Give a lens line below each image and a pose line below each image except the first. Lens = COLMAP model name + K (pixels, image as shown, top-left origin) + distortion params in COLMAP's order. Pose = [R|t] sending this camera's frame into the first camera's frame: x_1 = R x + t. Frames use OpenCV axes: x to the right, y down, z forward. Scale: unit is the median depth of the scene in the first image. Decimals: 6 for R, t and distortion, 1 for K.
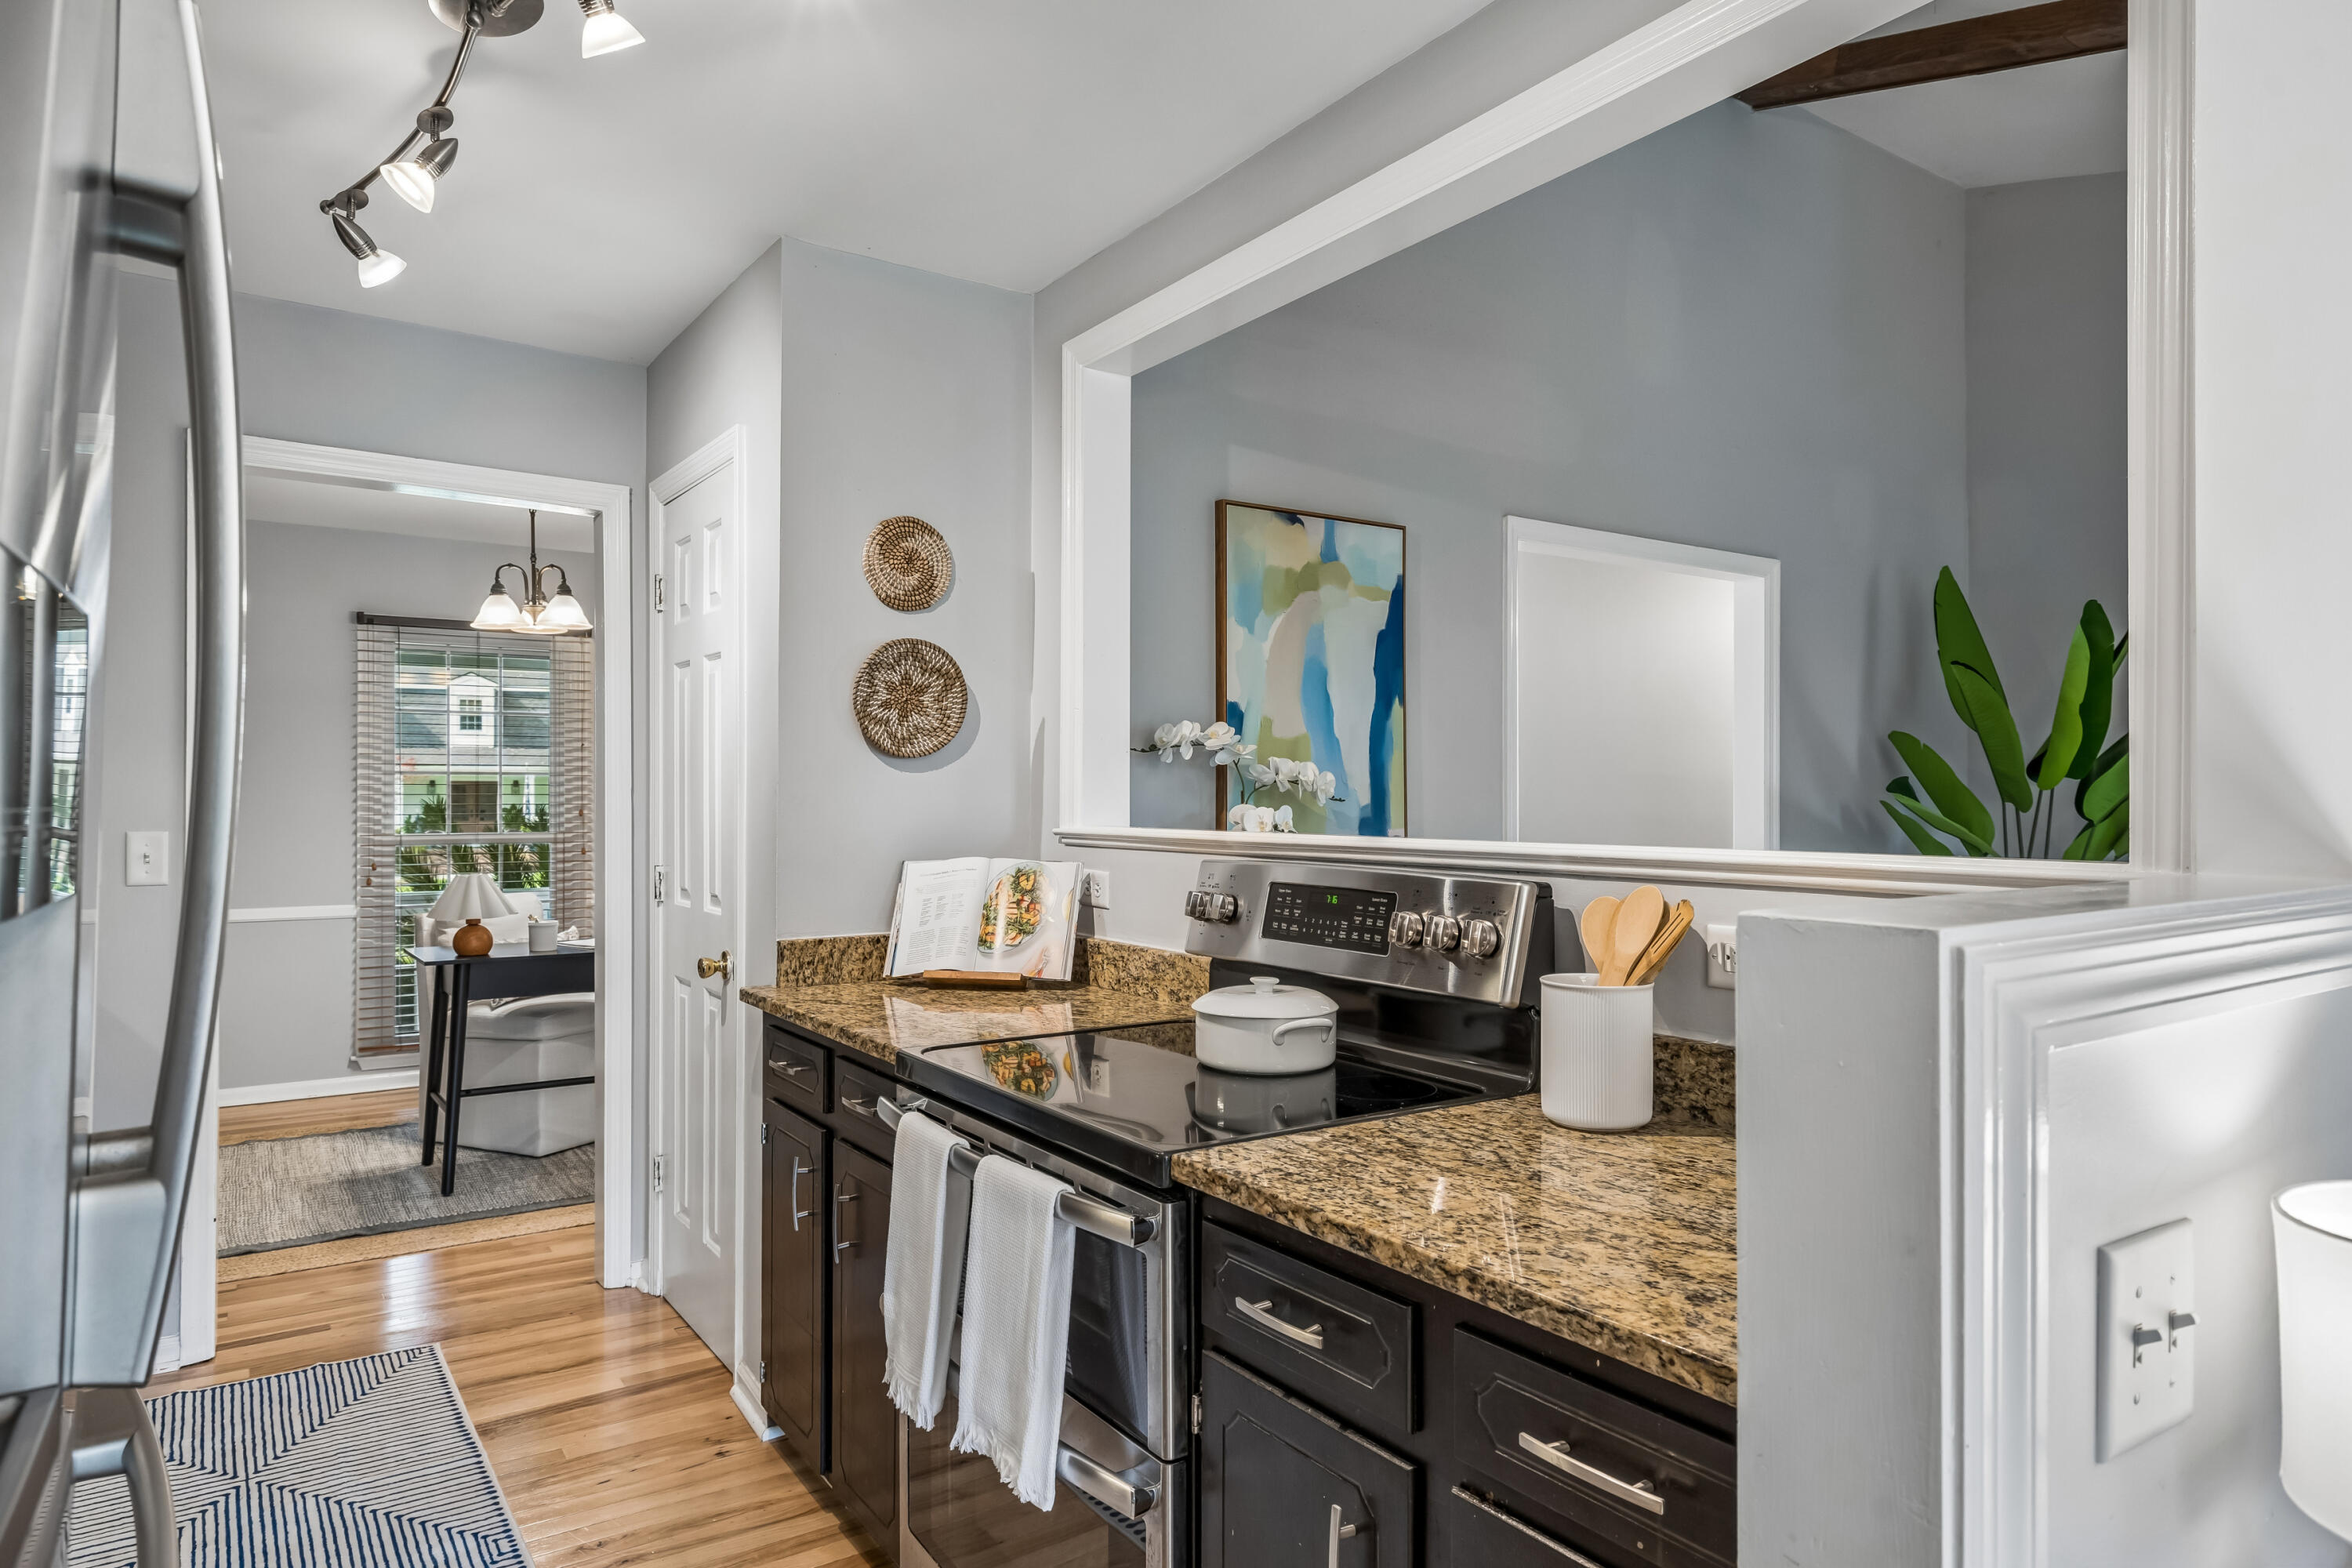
lens RADIAL K [[1409.8, 0, 1175.1], [0, 1409.8, 784.5], [0, 0, 1]] dist [0.000515, 0.000074]
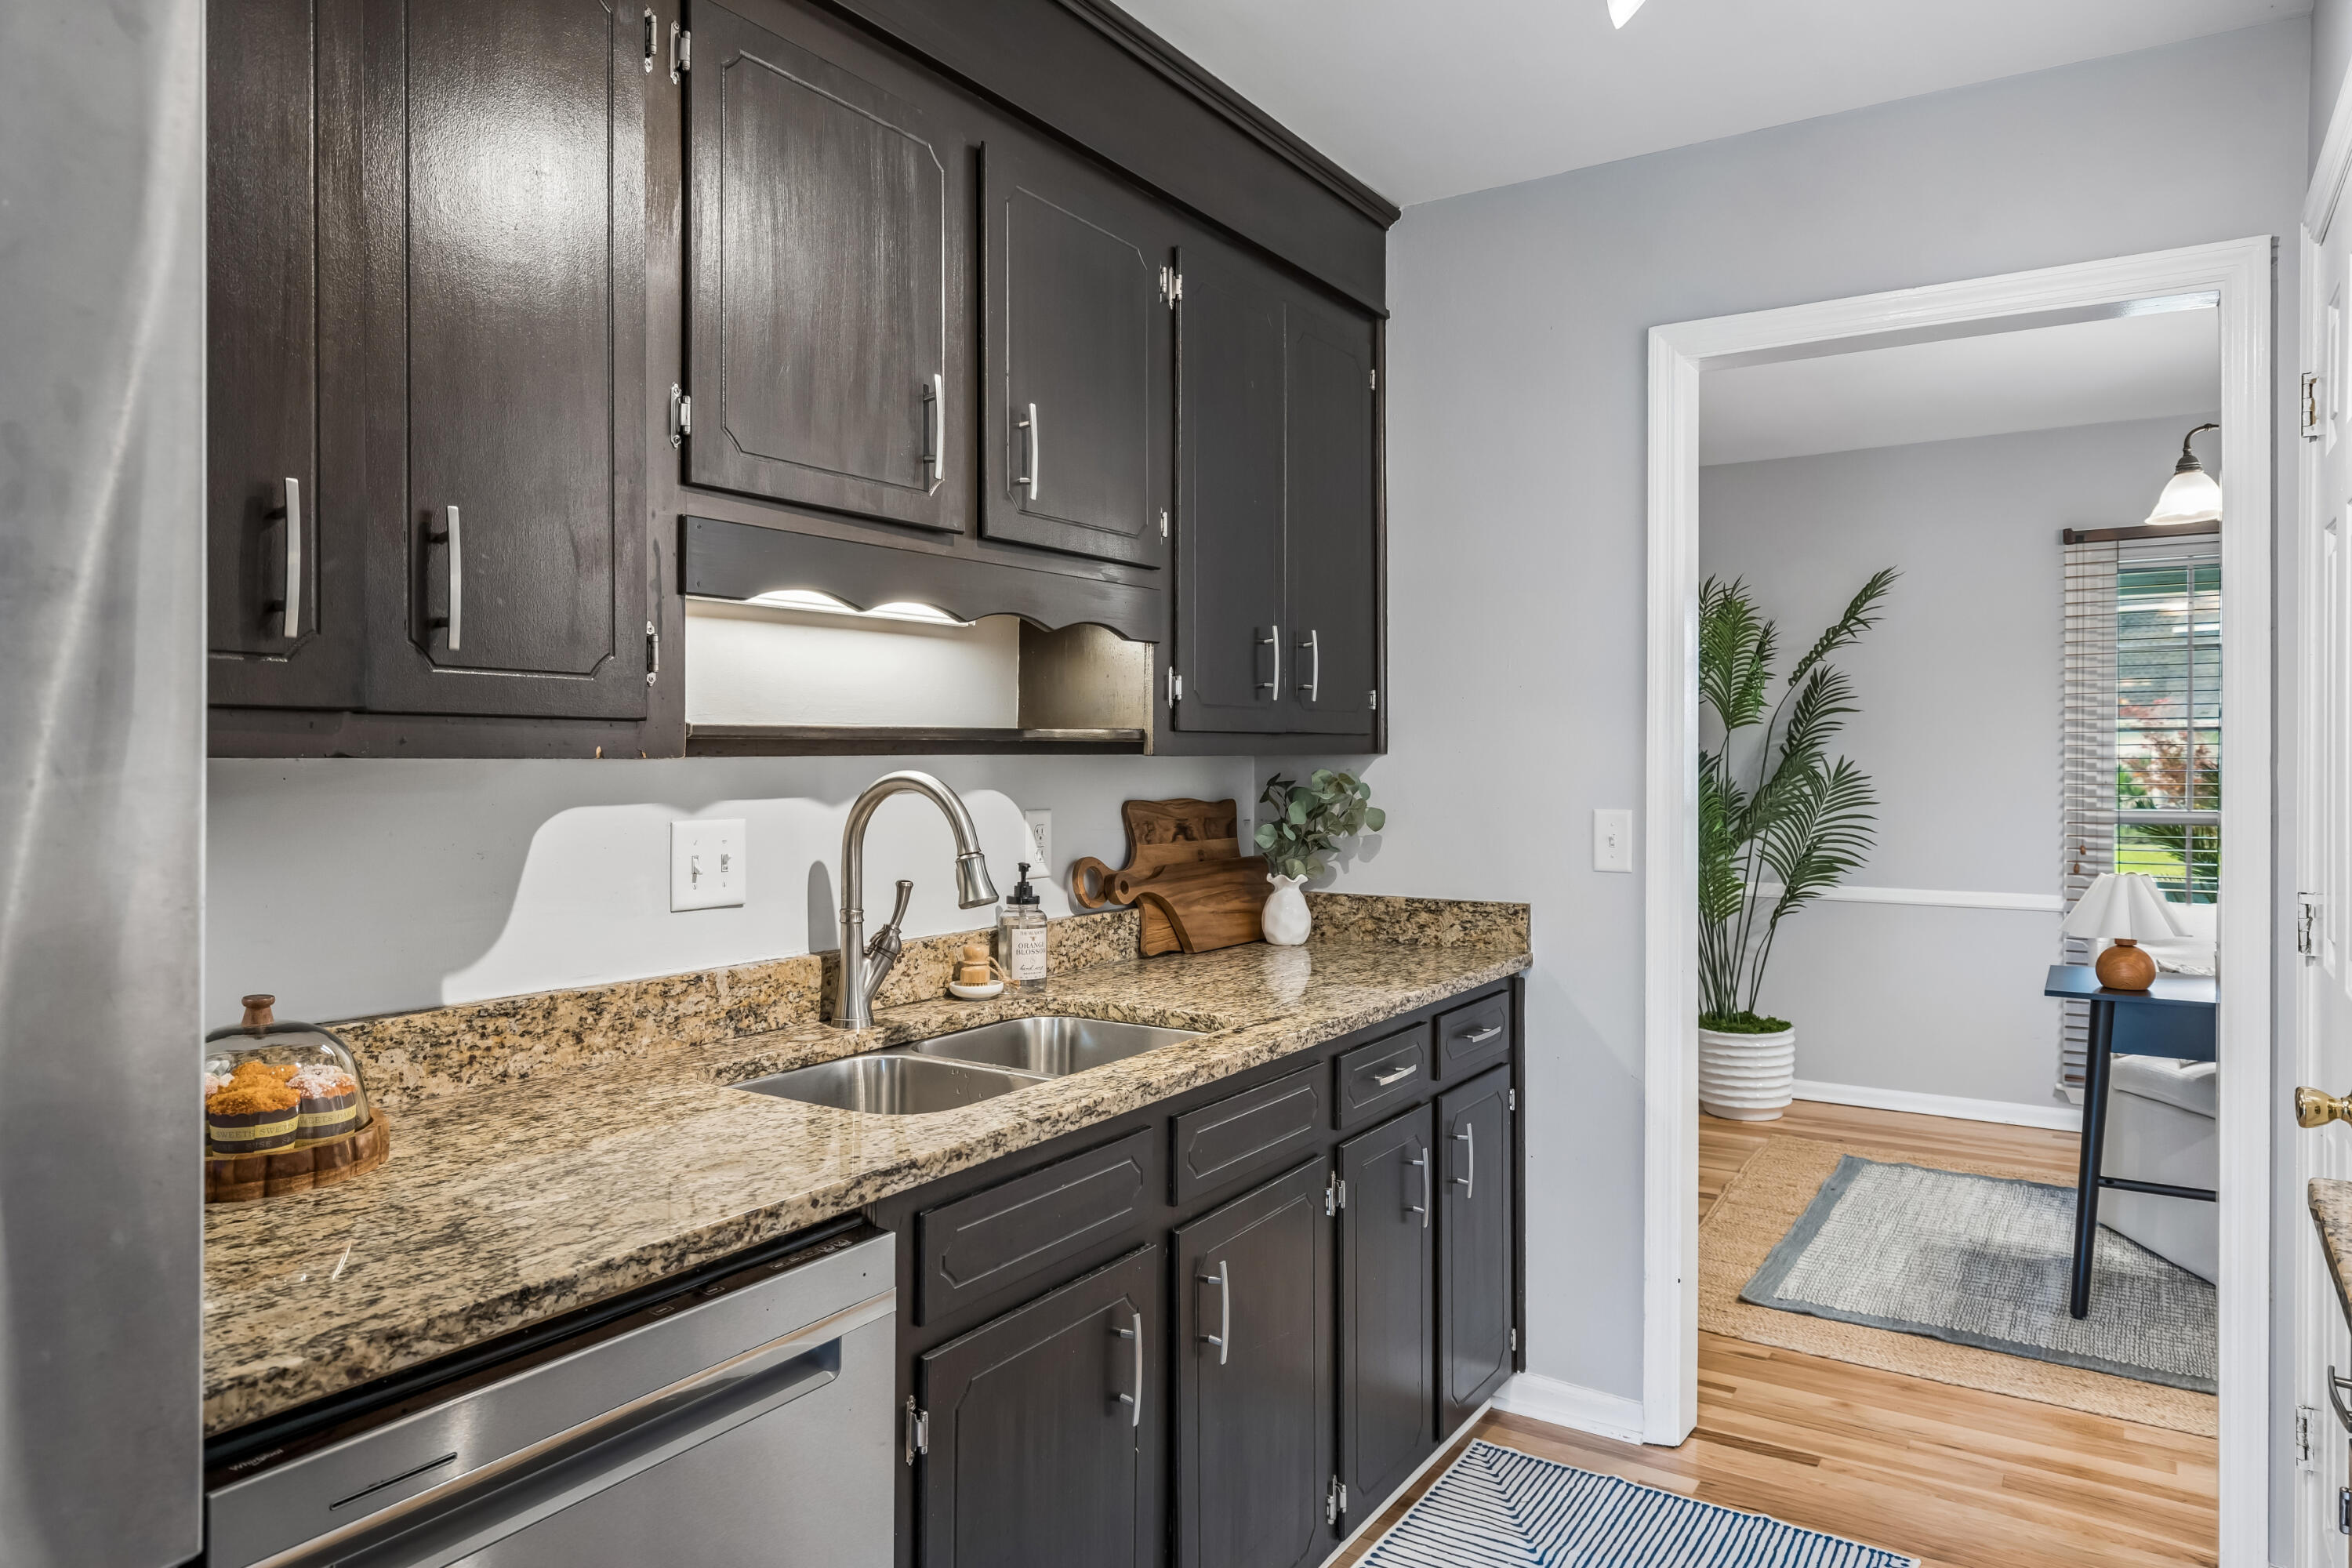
lens RADIAL K [[1480.2, 0, 1168.9], [0, 1480.2, 789.3], [0, 0, 1]] dist [0.000972, -0.000348]
pose [[0.383091, 0.015738, -0.923577, 0.001913], [0.015433, 0.999606, 0.023436, -0.004039], [0.923582, -0.023232, 0.382697, 0.275891]]
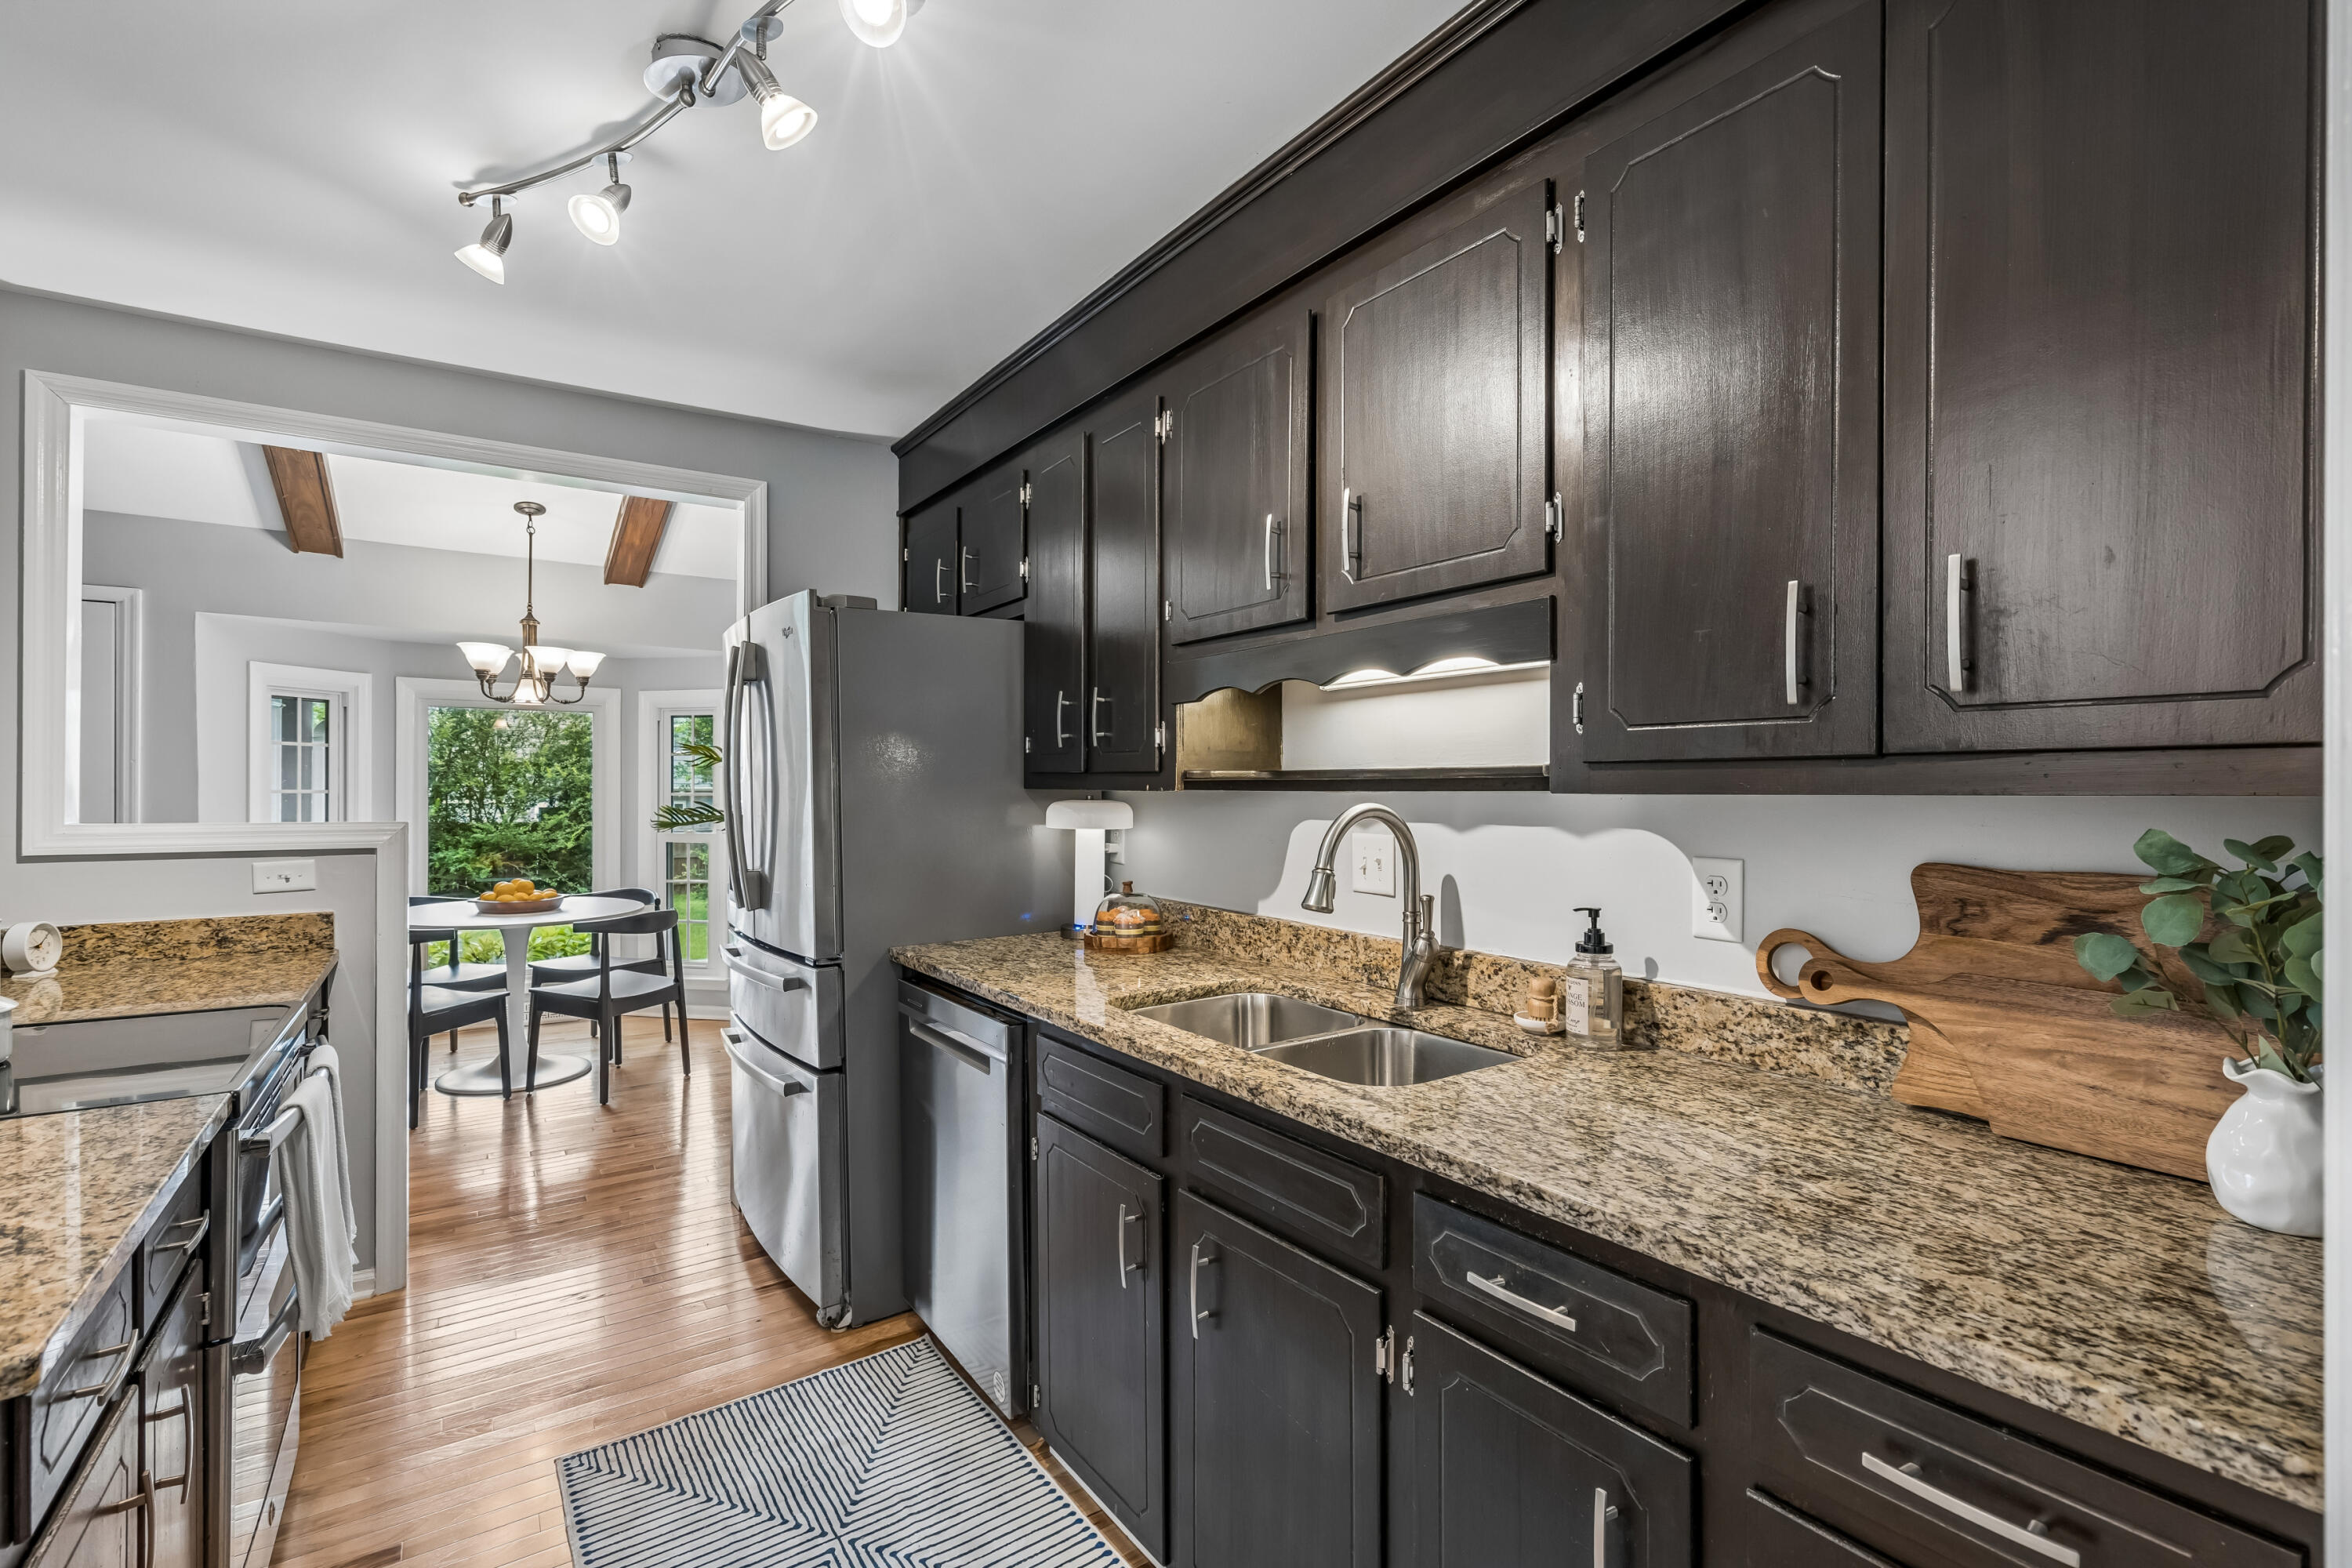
lens RADIAL K [[1071.3, 0, 1169.6], [0, 1071.3, 777.7], [0, 0, 1]] dist [-0.001162, -0.000105]
pose [[-0.999993, 0.002042, 0.002990, -2.774336], [0.001994, 0.999870, -0.015970, -0.006498], [-0.003022, -0.015964, -0.999868, 4.142065]]
